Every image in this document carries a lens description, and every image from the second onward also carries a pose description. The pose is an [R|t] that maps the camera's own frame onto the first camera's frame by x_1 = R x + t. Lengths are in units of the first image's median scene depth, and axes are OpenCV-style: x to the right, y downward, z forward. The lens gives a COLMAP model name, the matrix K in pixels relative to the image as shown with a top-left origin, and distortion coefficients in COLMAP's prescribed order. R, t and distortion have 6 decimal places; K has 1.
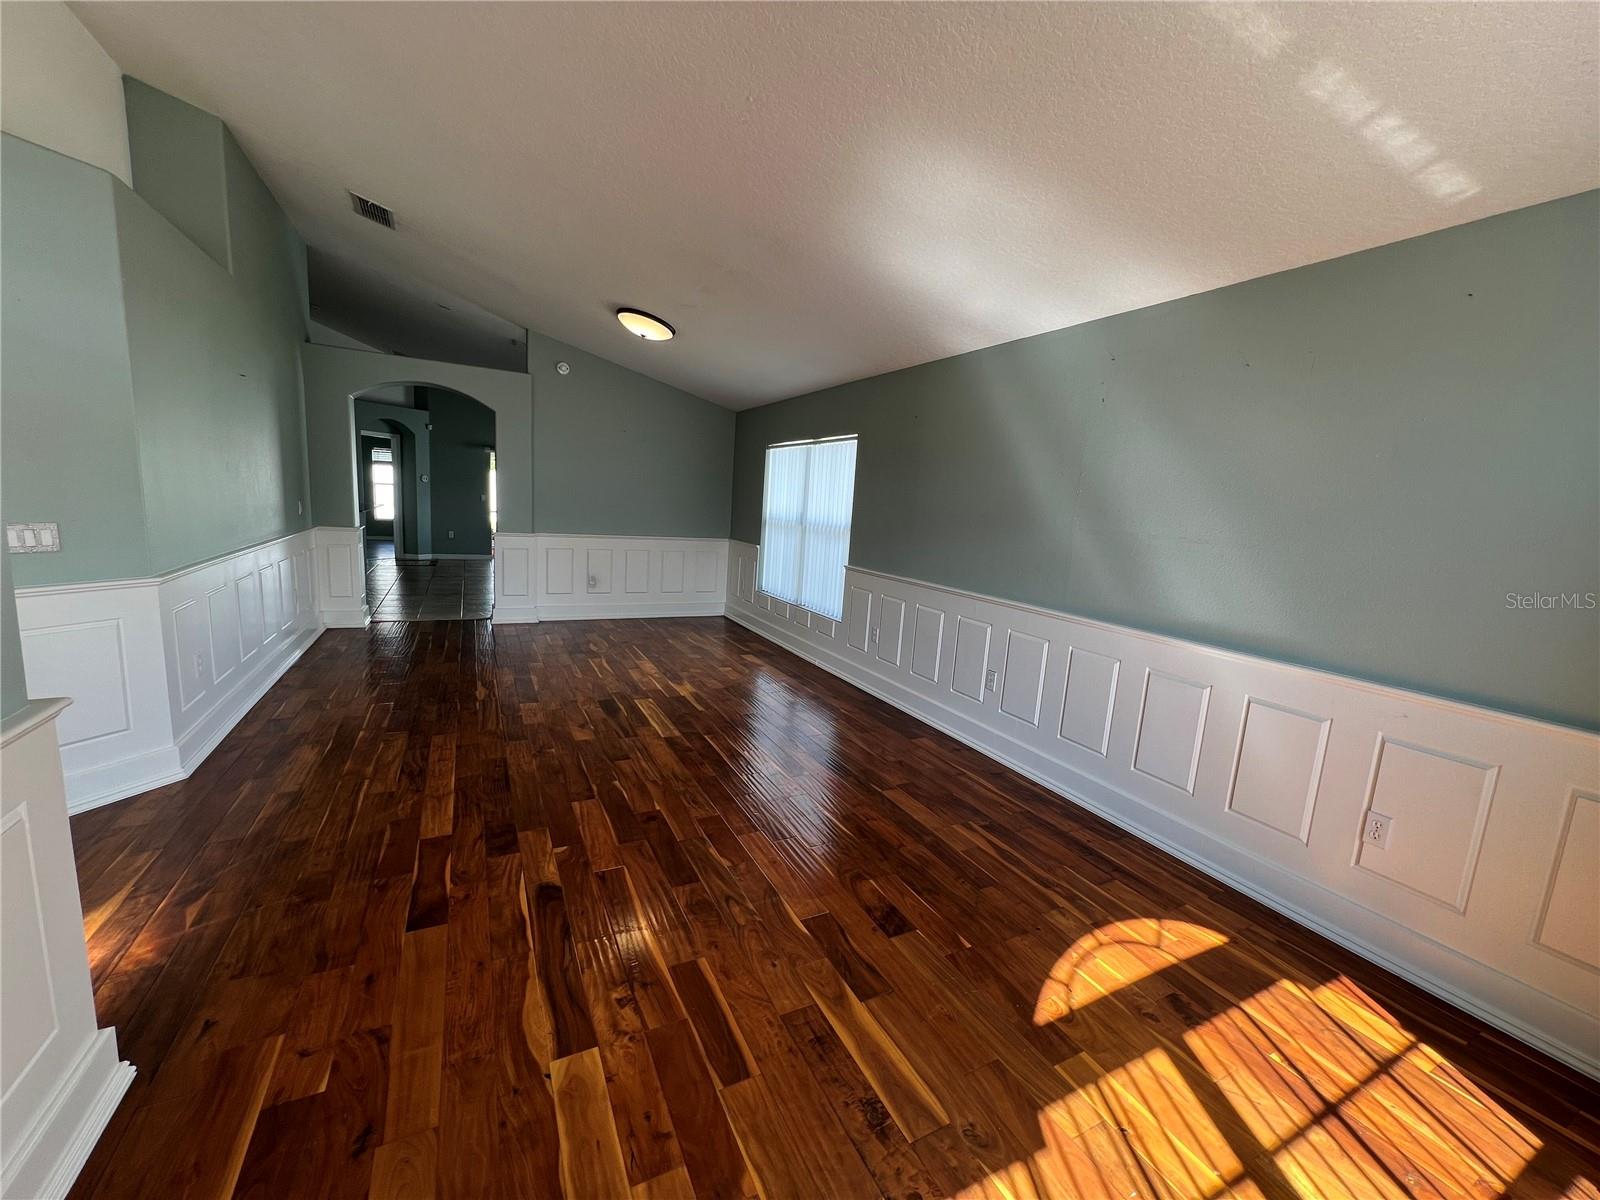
lens RADIAL K [[640.3, 0, 800.0], [0, 640.3, 600.0], [0, 0, 1]] dist [-0.000510, 0.000100]
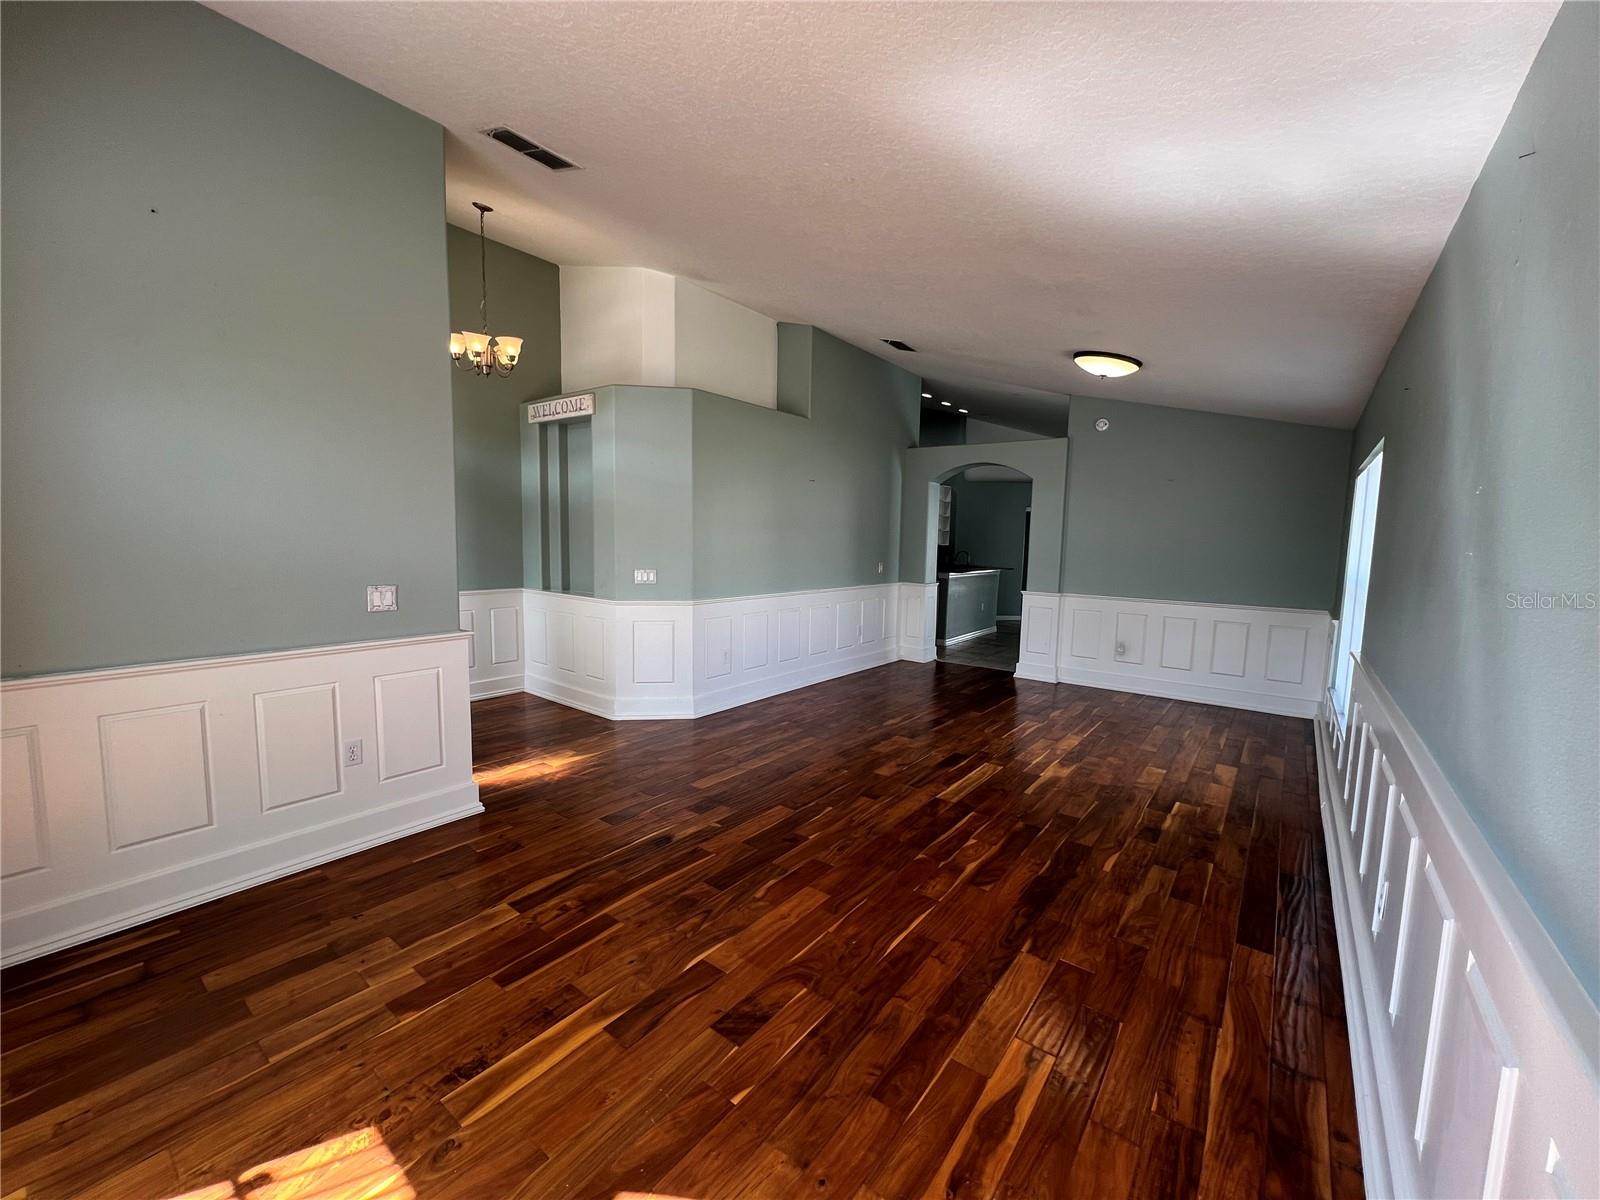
lens RADIAL K [[639.6, 0, 803.7], [0, 639.6, 599.7], [0, 0, 1]] dist [-0.000395, -0.000226]
pose [[0.432235, 0.034932, -0.901084, 0.701730], [-0.135679, 0.990393, -0.026689, -0.030726], [0.891496, 0.133794, 0.432822, 0.482632]]
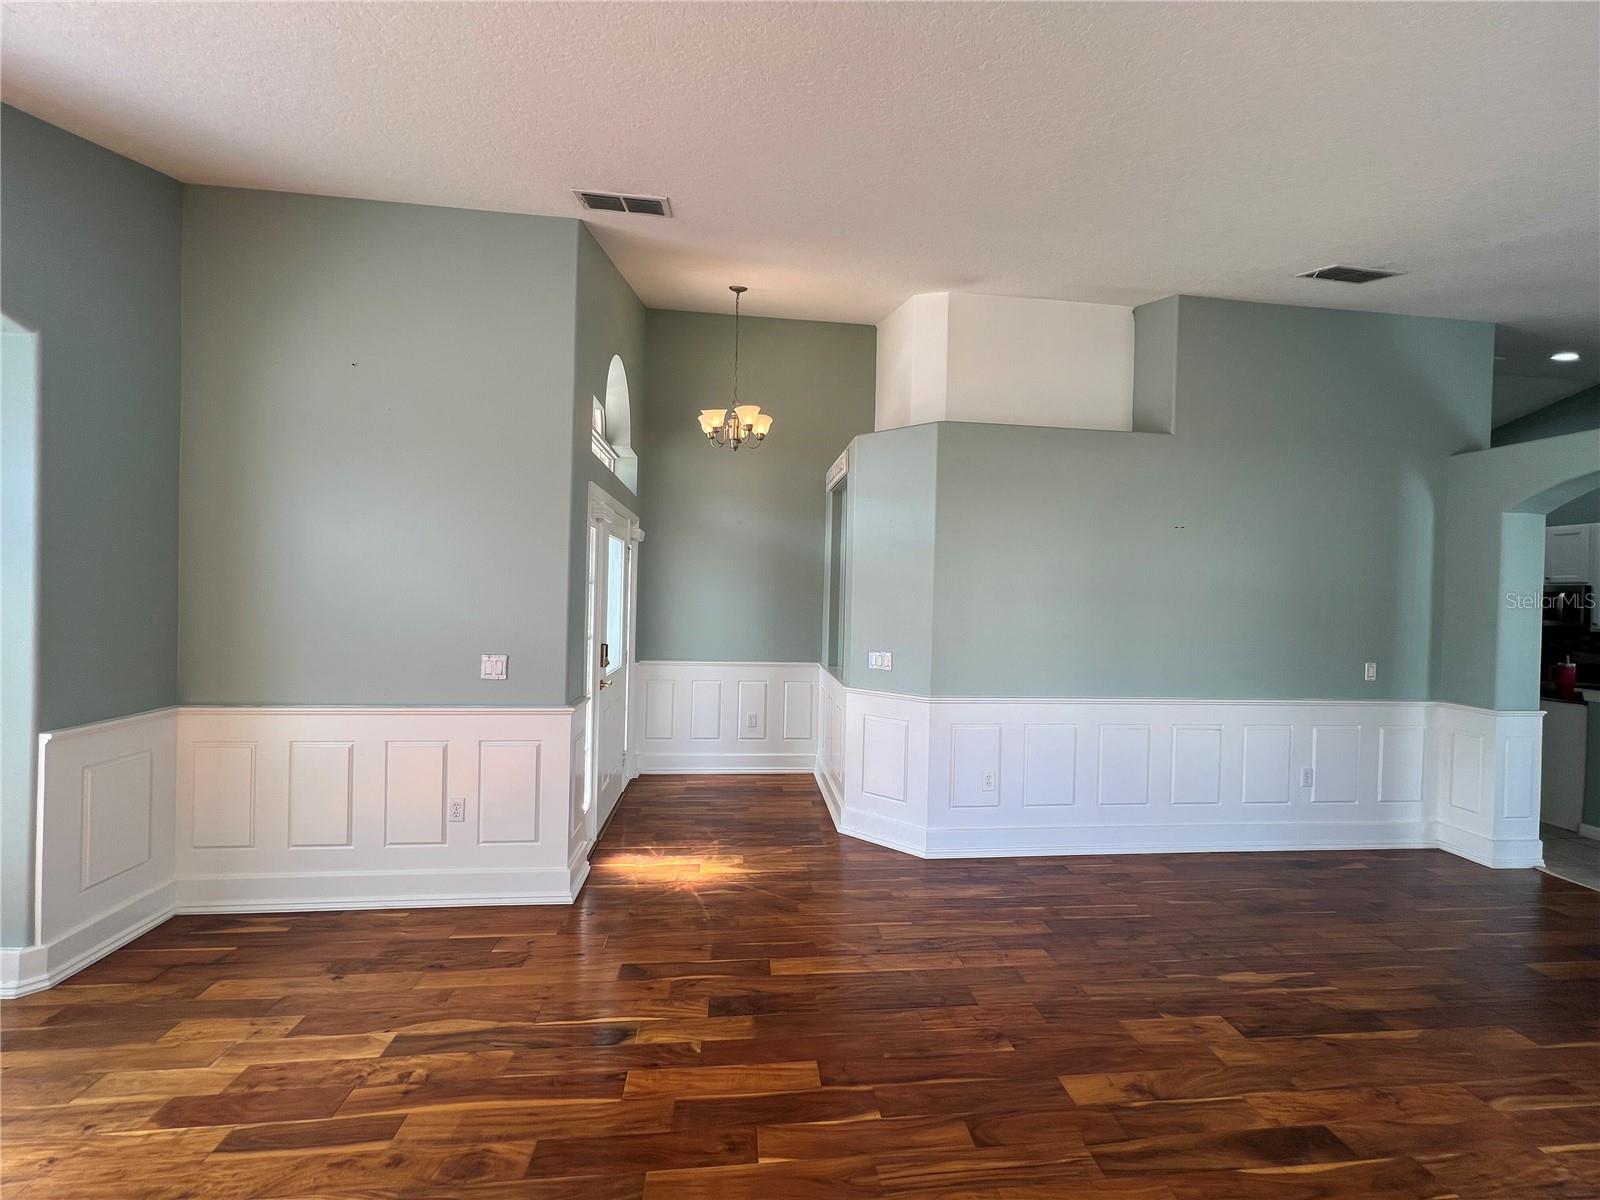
lens RADIAL K [[640.3, 0, 800.0], [0, 640.3, 600.0], [0, 0, 1]] dist [-0.000510, 0.000100]
pose [[-0.351799, -0.065791, -0.933761, 0.337533], [-0.192953, 0.981202, 0.003562, -0.177933], [0.915973, 0.181425, -0.357881, 1.140769]]
